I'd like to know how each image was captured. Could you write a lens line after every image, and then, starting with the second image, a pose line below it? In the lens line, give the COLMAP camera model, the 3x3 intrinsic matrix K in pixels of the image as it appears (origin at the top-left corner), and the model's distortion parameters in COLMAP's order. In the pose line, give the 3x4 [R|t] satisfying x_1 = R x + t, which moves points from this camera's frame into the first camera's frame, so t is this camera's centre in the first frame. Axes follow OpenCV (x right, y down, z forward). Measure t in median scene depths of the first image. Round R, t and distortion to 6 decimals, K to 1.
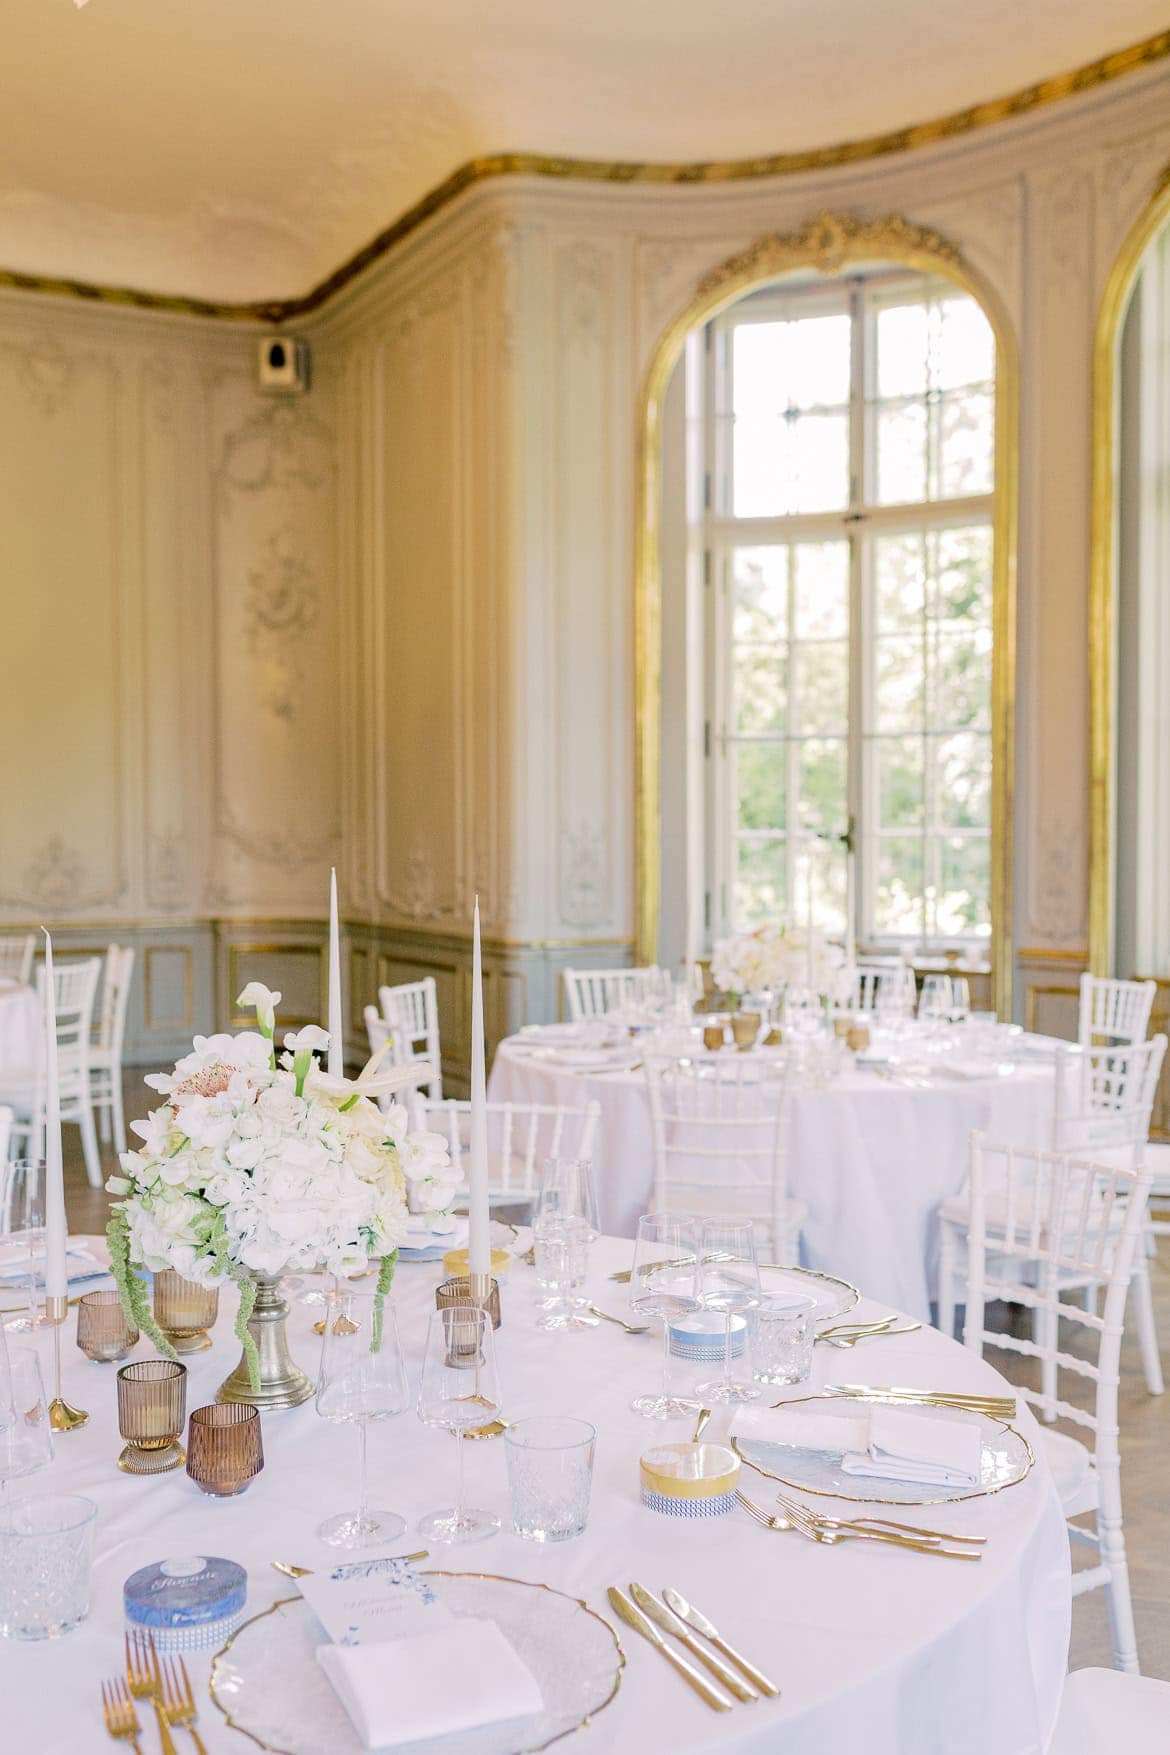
lens RADIAL K [[1749.2, 0, 581.6], [0, 1749.2, 876.7], [0, 0, 1]] dist [-0.003205, 0.000000]
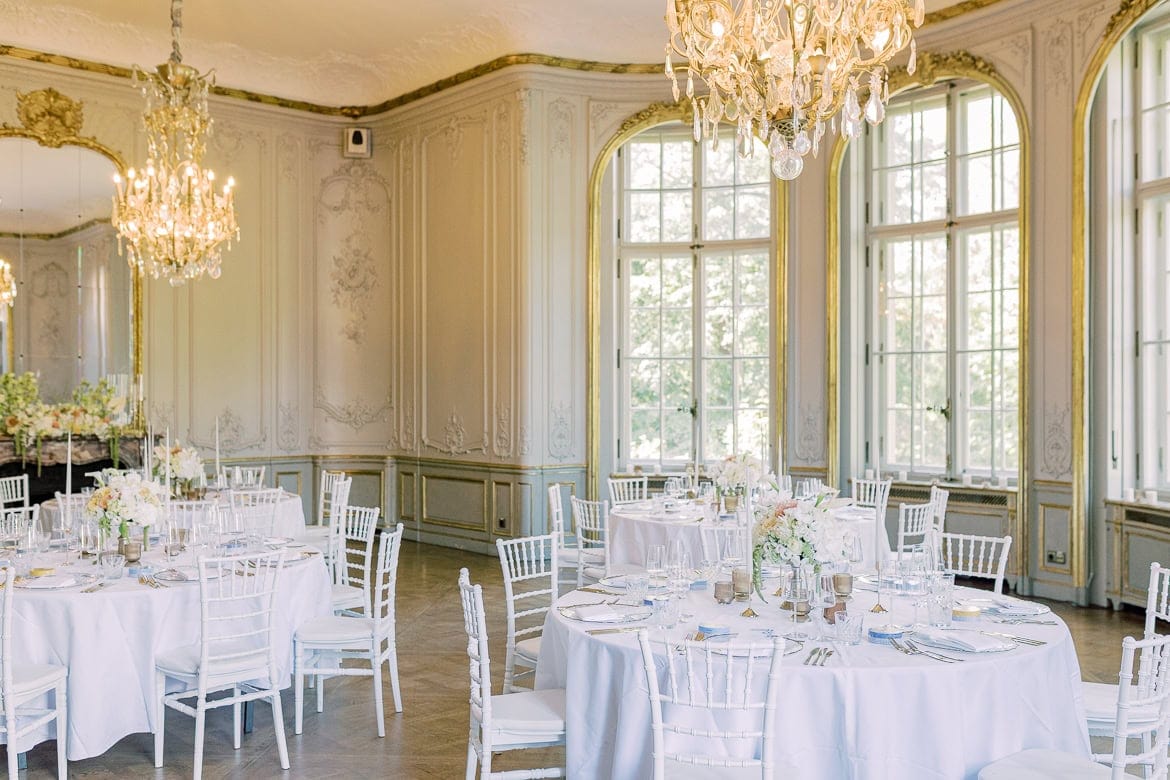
lens RADIAL K [[1166.1, 0, 587.1], [0, 1166.1, 392.8], [0, 0, 1]] dist [-0.003205, 0.000000]
pose [[0.976963, 0.003116, 0.213386, -0.216557], [0.003208, 0.999566, -0.029285, -0.004097], [-0.213384, 0.029295, 0.976529, -0.214515]]
